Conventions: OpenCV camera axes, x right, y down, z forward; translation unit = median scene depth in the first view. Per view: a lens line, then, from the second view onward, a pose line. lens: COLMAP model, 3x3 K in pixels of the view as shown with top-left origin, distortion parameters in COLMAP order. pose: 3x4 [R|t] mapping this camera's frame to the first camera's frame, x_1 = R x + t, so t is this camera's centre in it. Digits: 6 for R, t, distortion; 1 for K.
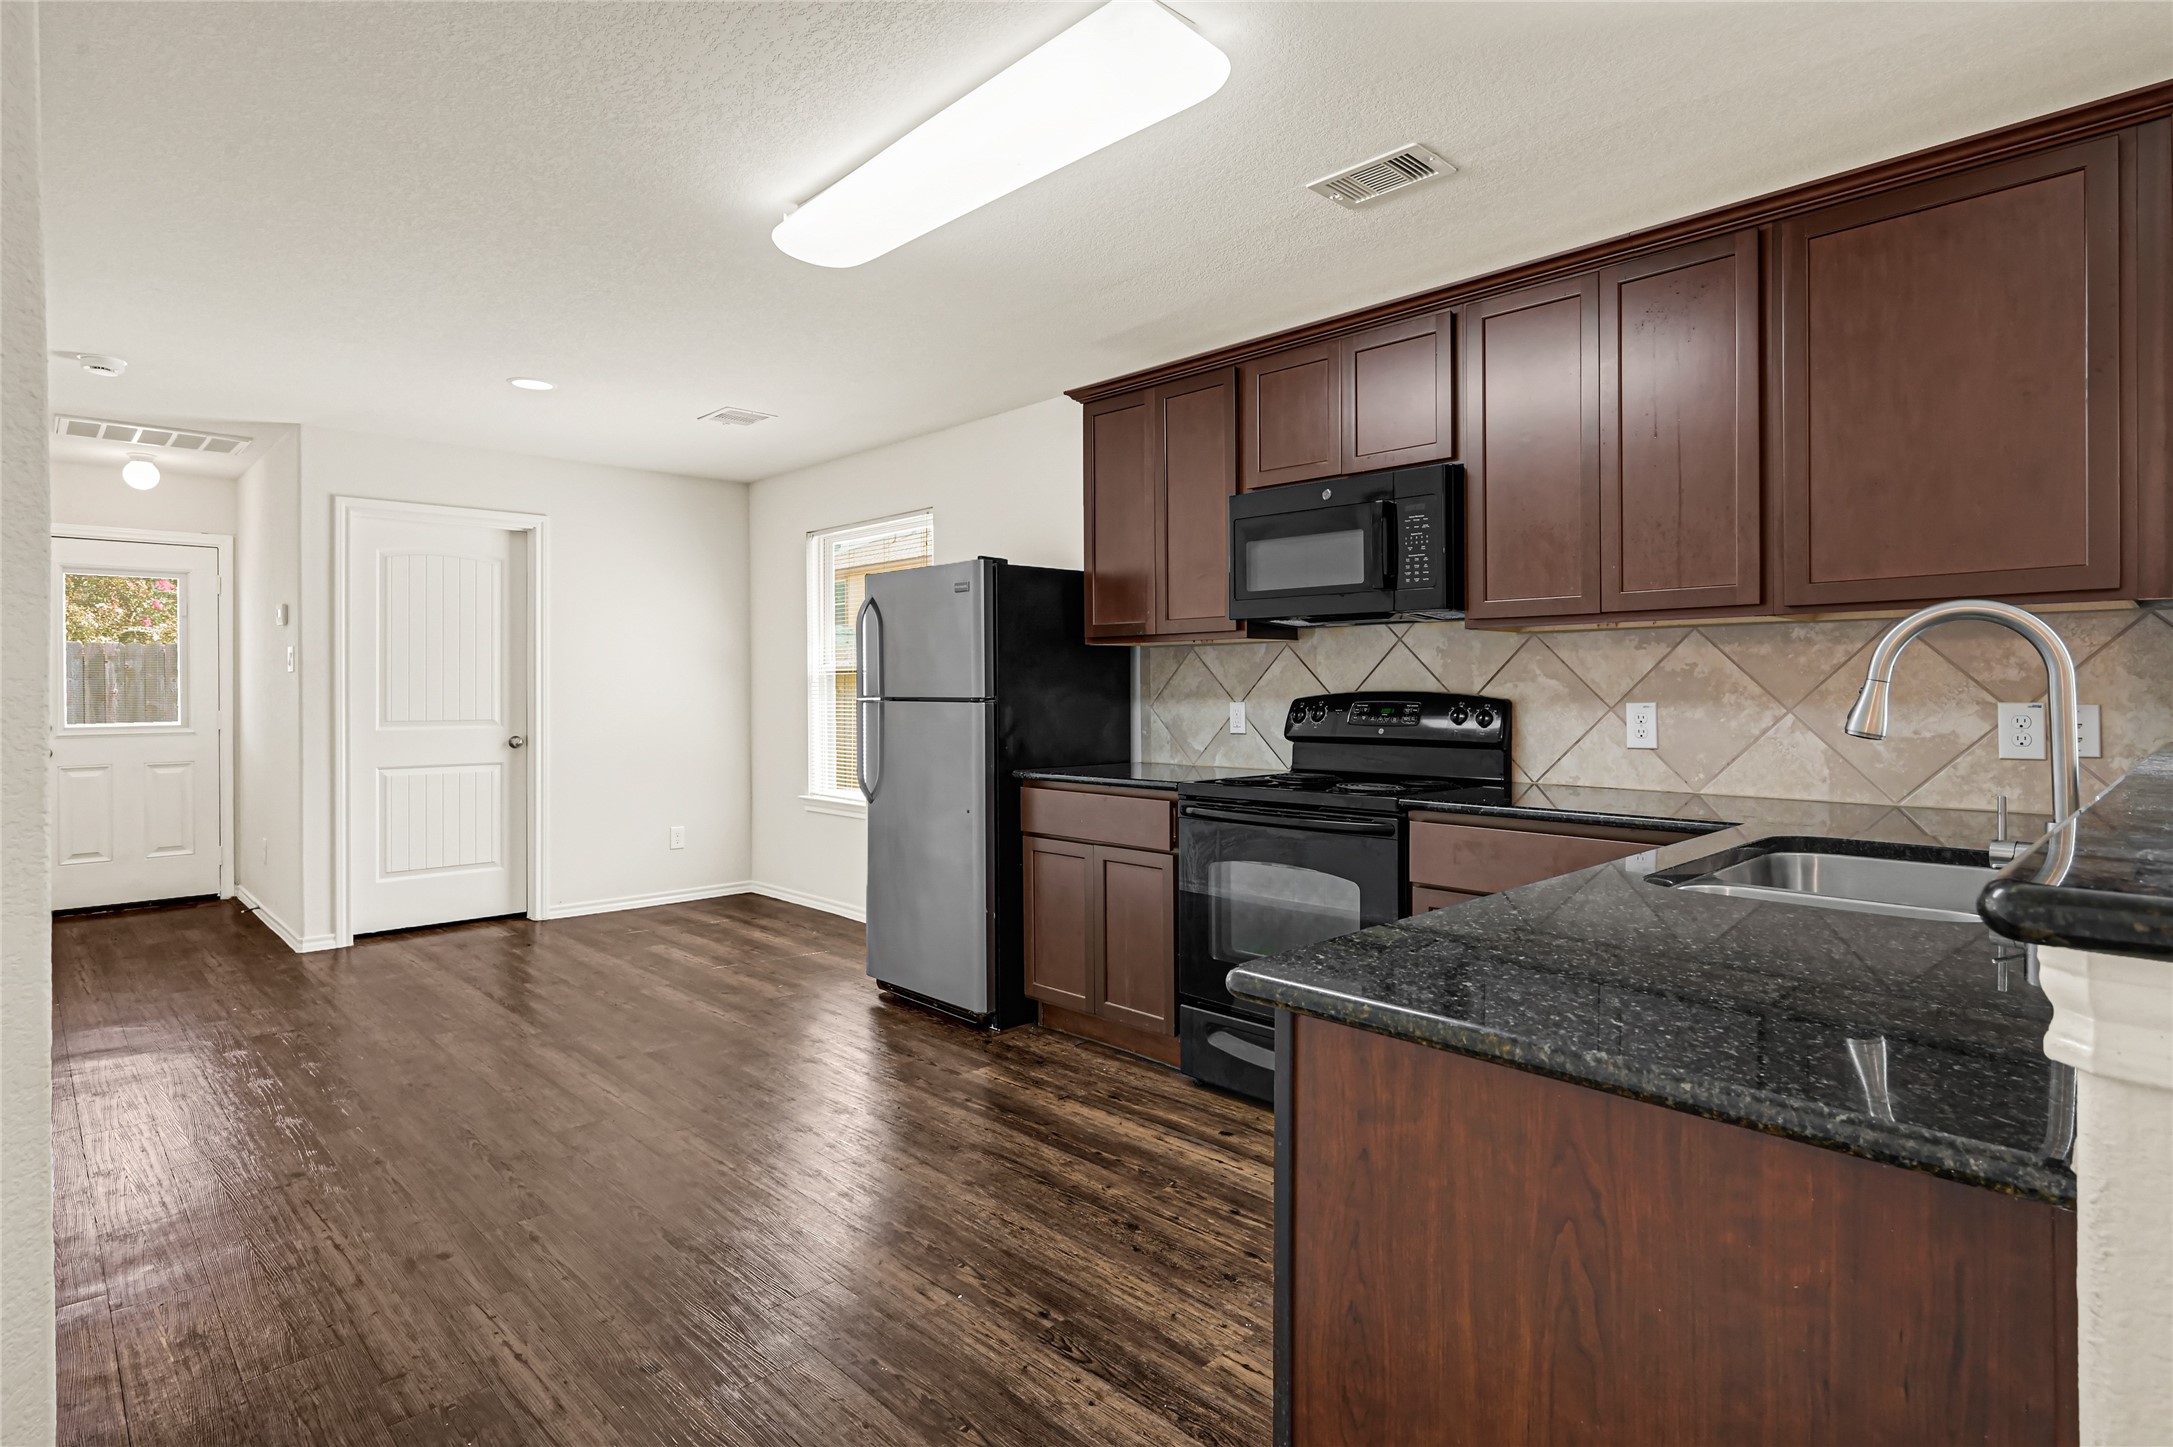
lens RADIAL K [[1078.1, 0, 1093.1], [0, 1078.1, 686.1], [0, 0, 1]] dist [-0.001554, -0.000345]
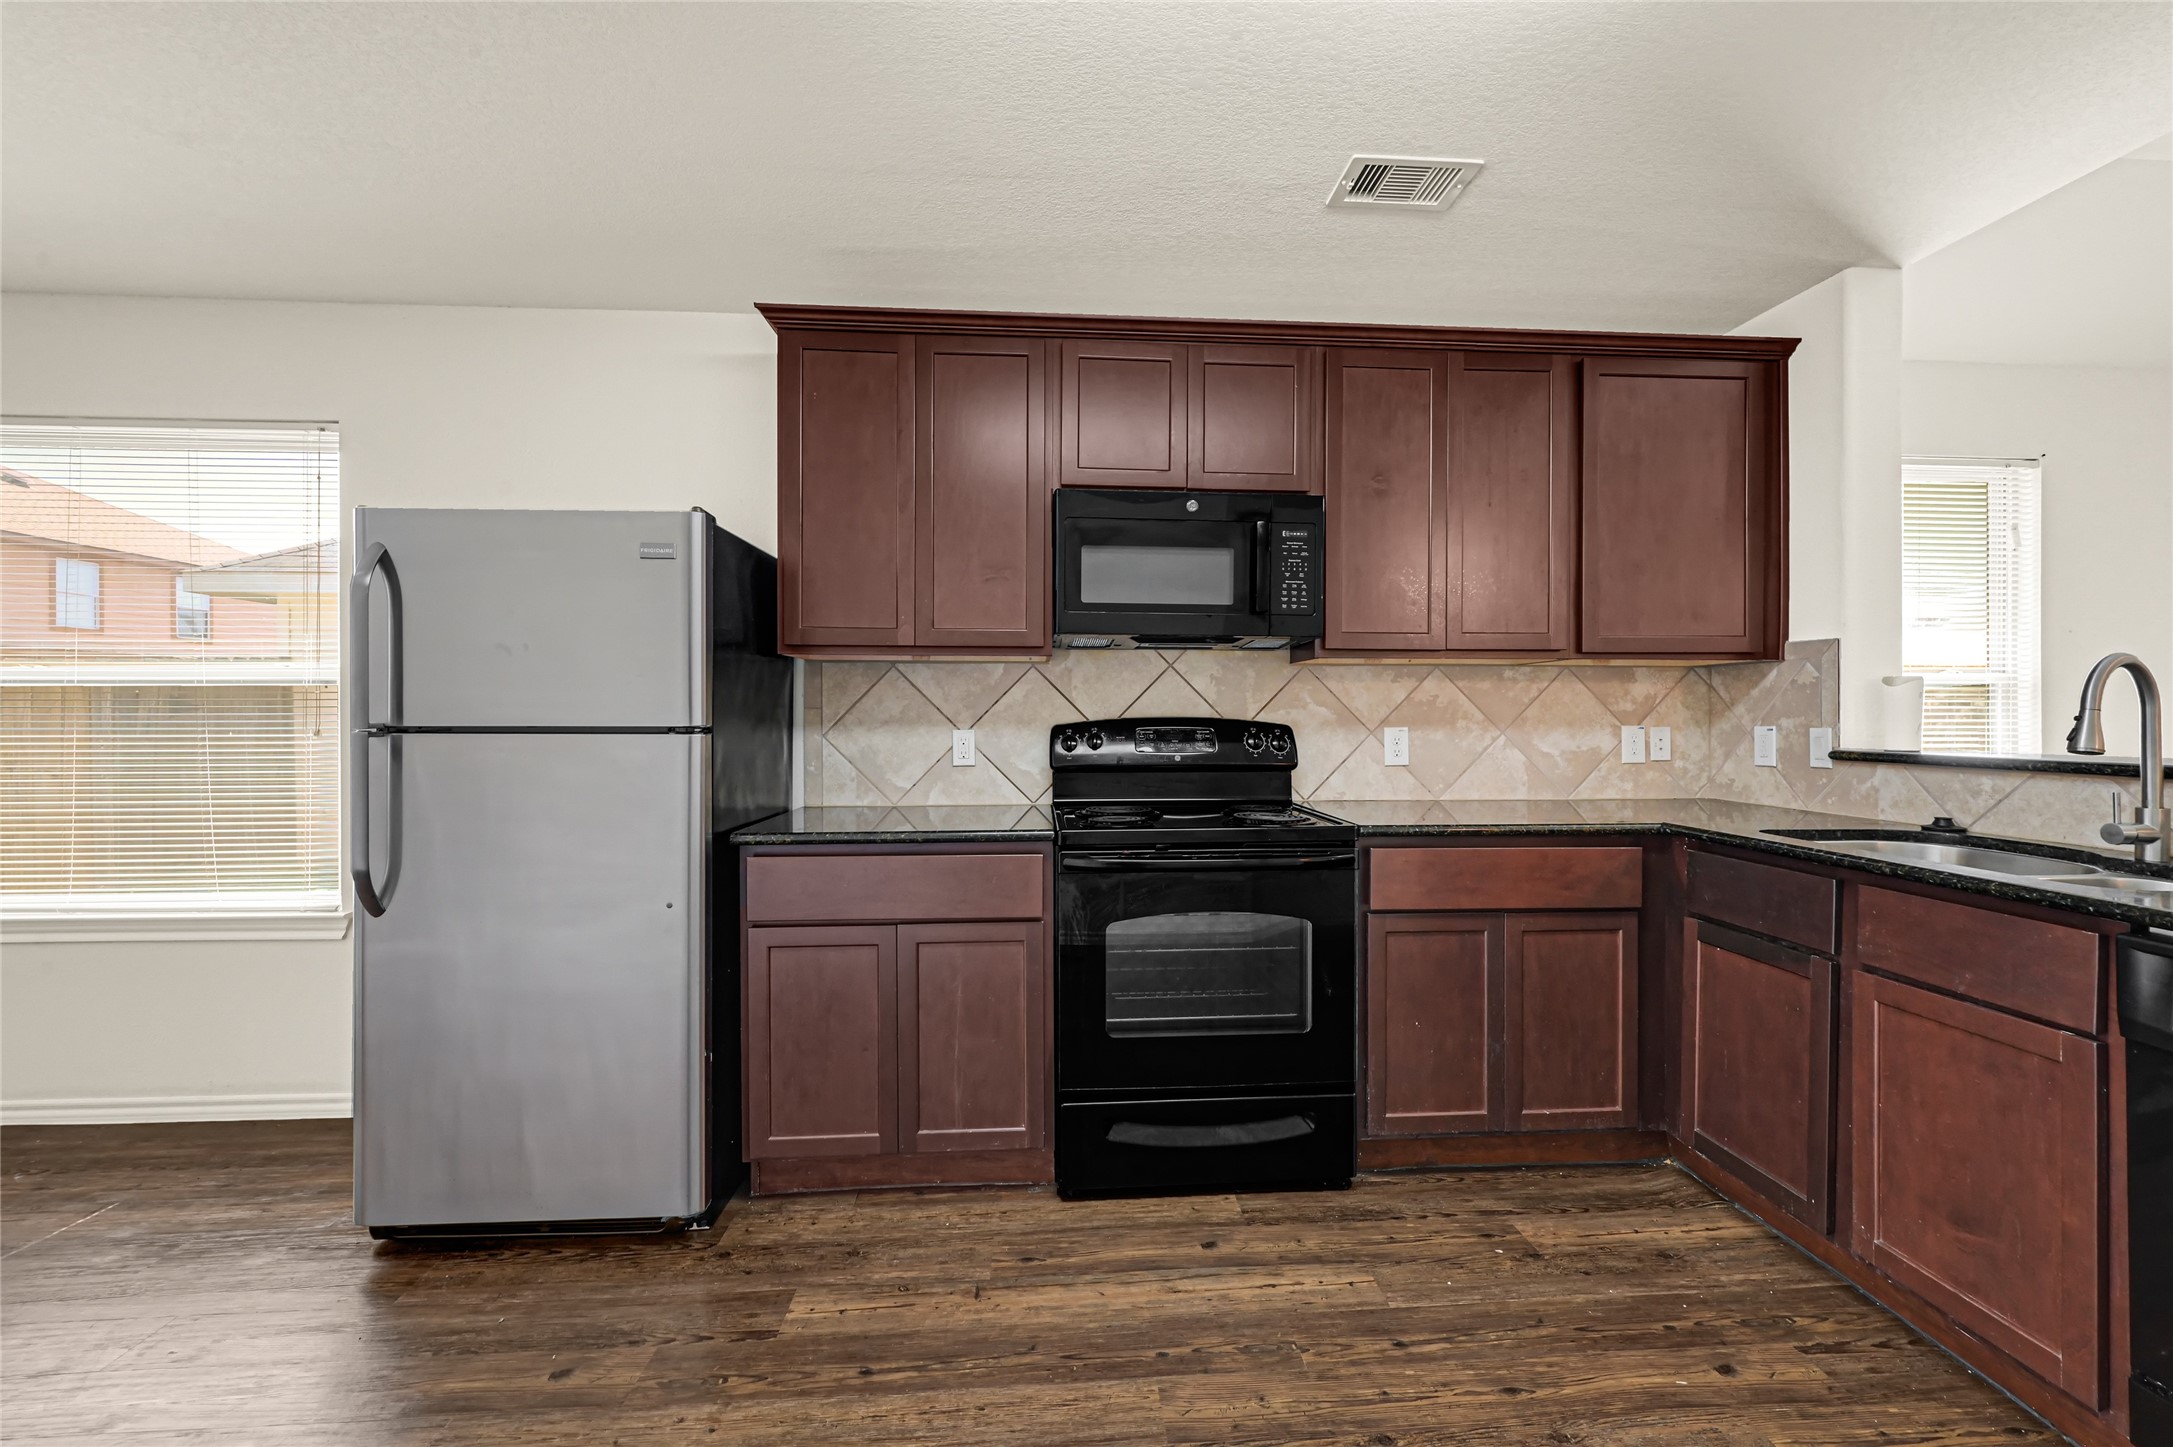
lens RADIAL K [[878.9, 0, 1086.4], [0, 878.9, 715.3], [0, 0, 1]] dist [0.000412, -0.000093]
pose [[0.655947, 0.003258, 0.754800, -0.370286], [-0.005003, 0.999987, 0.000032, 0.003097], [-0.754790, -0.003797, 0.655955, 0.507725]]
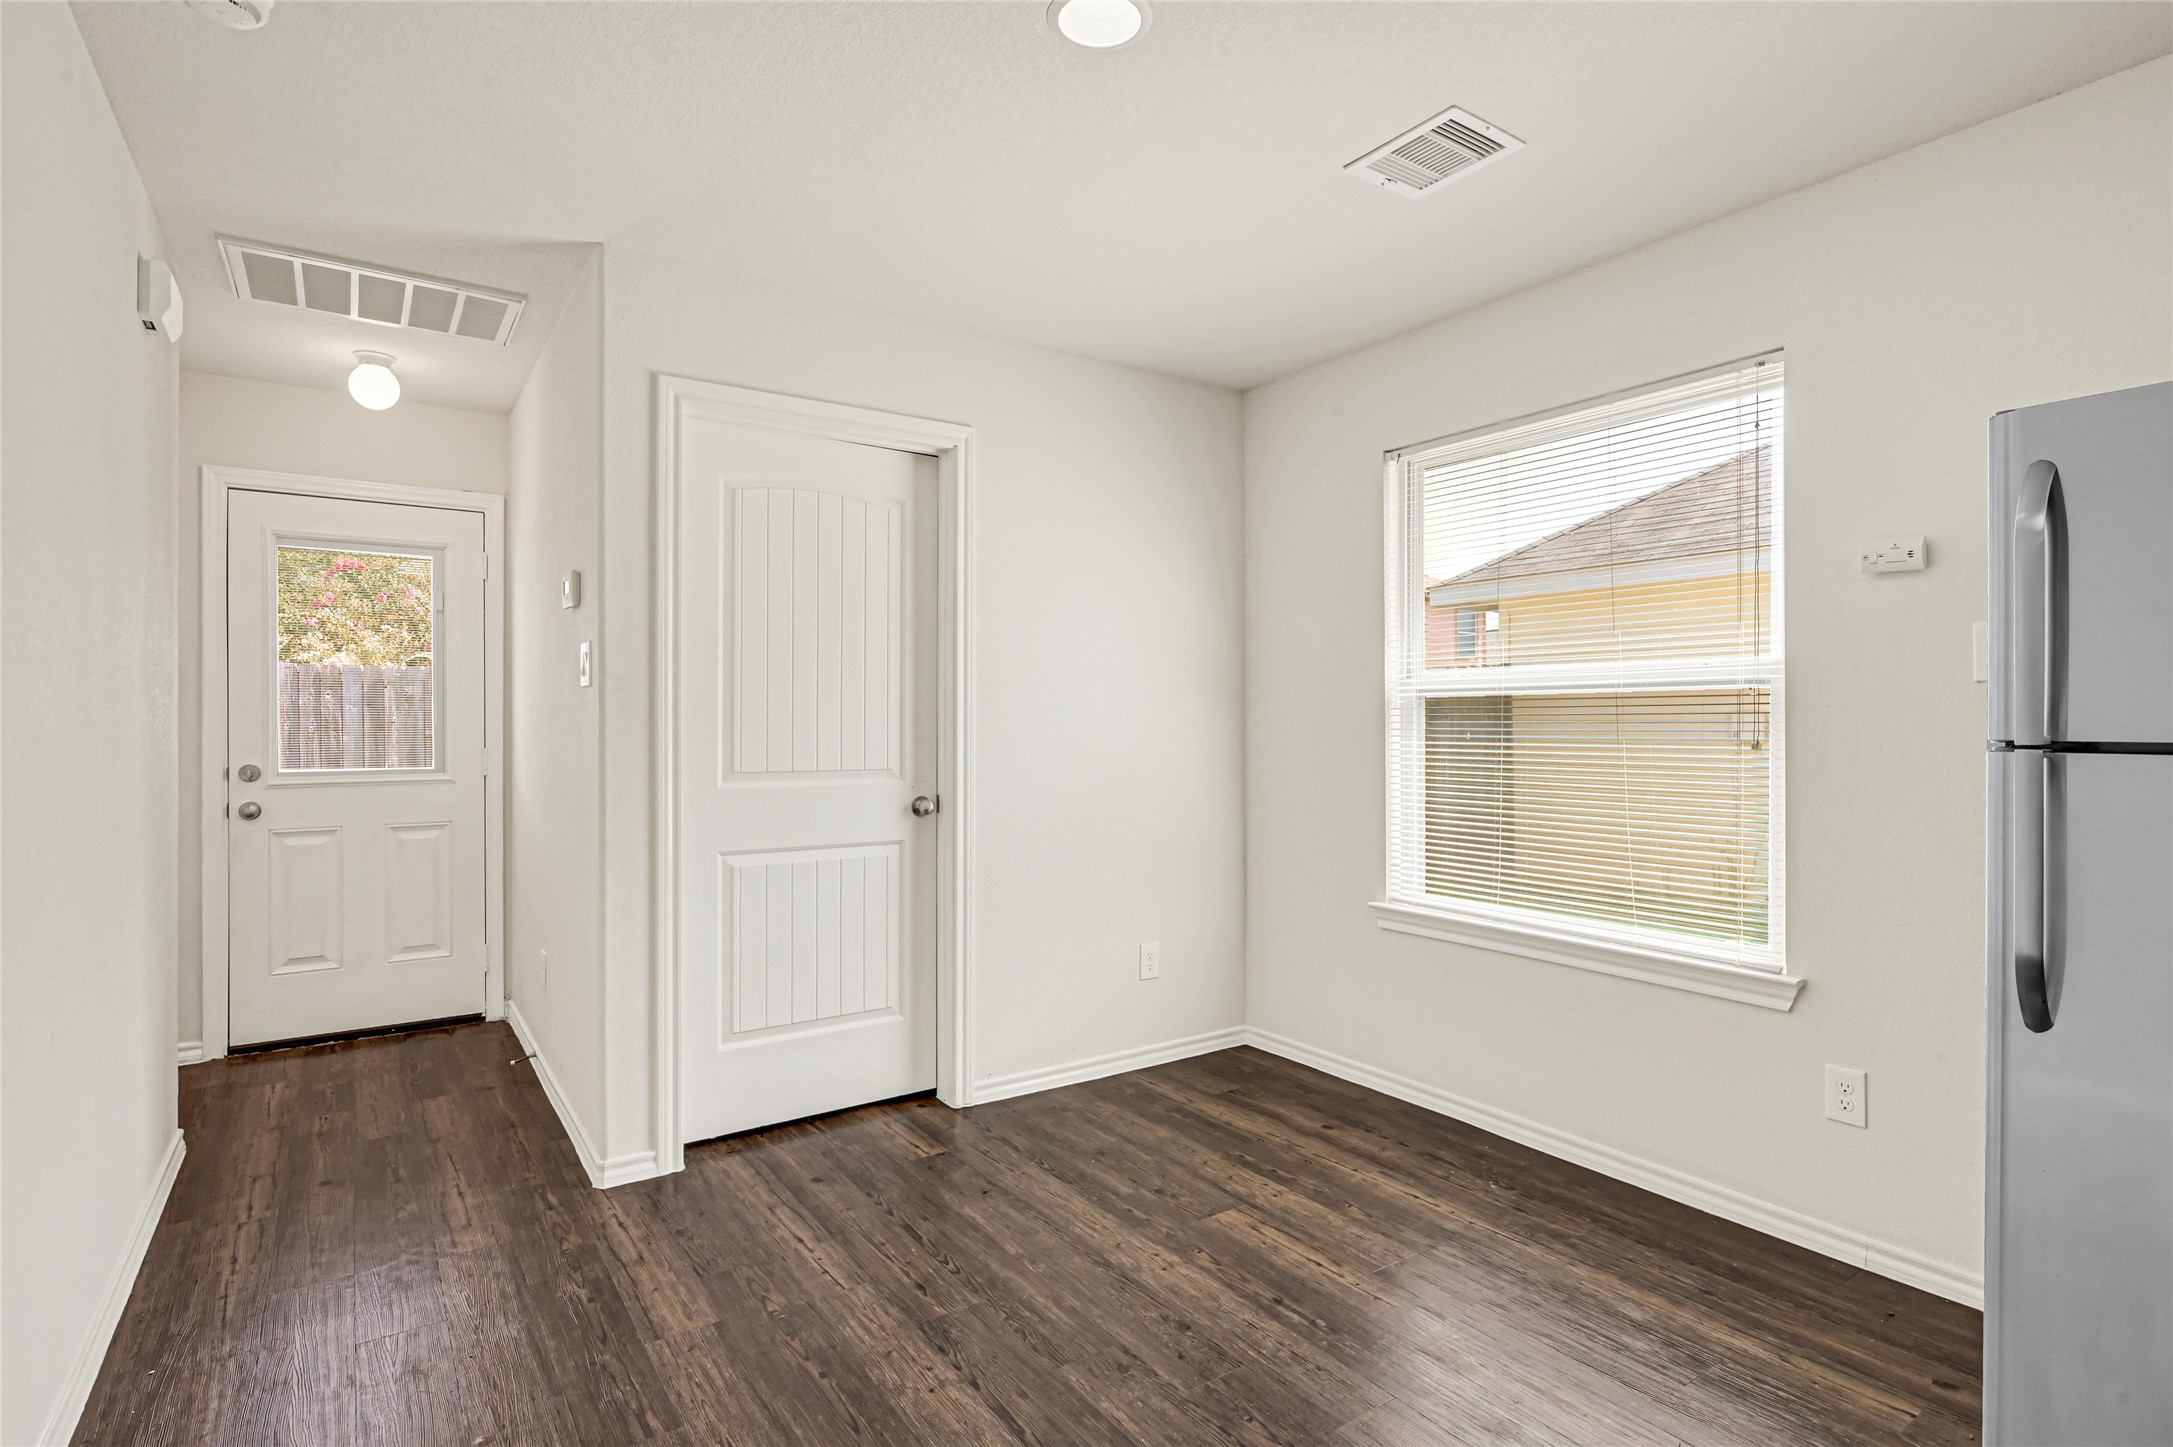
lens RADIAL K [[1067.6, 0, 1114.2], [0, 1067.6, 719.2], [0, 0, 1]] dist [0.002752, -0.000042]
pose [[0.986305, 0.003284, -0.164899, -0.535566], [-0.003176, 0.999995, 0.000921, 0.004073], [0.164901, -0.000385, 0.986310, 0.695752]]
